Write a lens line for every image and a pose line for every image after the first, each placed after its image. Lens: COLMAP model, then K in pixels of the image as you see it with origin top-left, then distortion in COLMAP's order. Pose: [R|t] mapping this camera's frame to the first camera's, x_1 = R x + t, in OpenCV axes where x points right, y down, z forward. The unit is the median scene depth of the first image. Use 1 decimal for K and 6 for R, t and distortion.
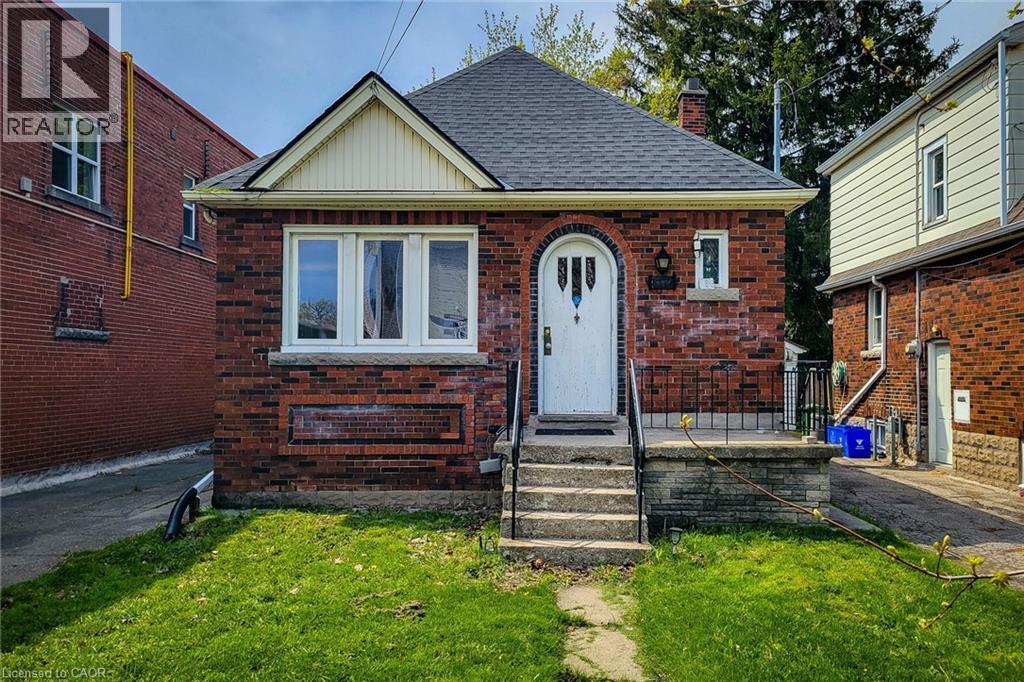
lens RADIAL K [[815.4, 0, 515.6], [0, 815.4, 356.3], [0, 0, 1]] dist [0.043164, -0.012182]
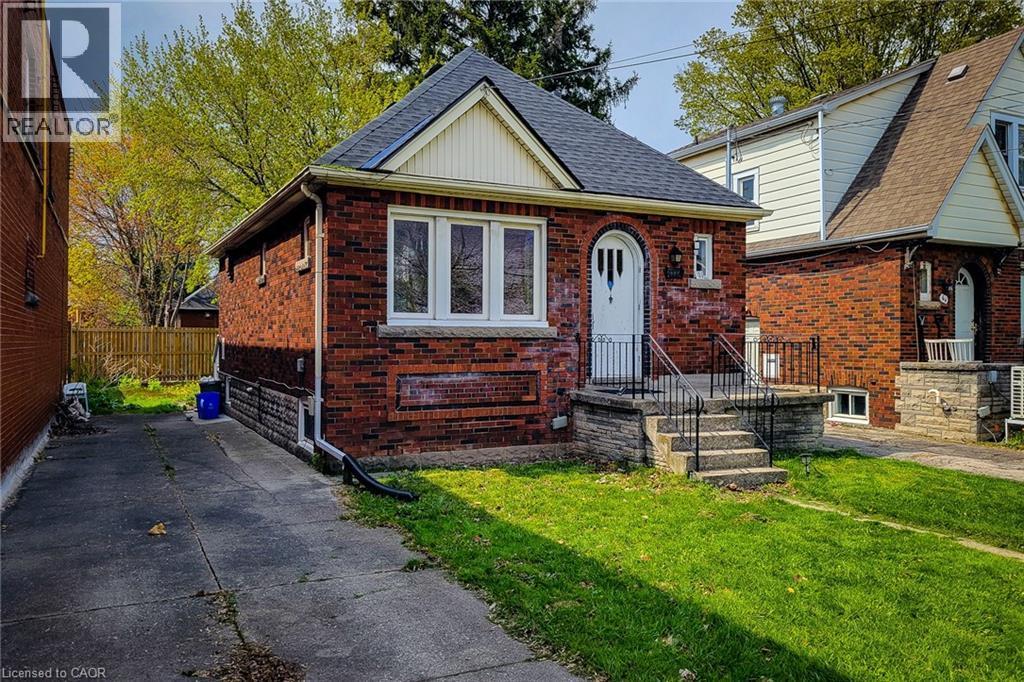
lens RADIAL K [[815.4, 0, 510.7], [0, 815.4, 338.7], [0, 0, 1]] dist [0.043164, -0.012182]
pose [[0.881800, -0.000077, 0.471623, -0.648408], [-0.010317, 0.999758, 0.019453, -0.009709], [-0.471511, -0.022020, 0.881585, -0.010787]]
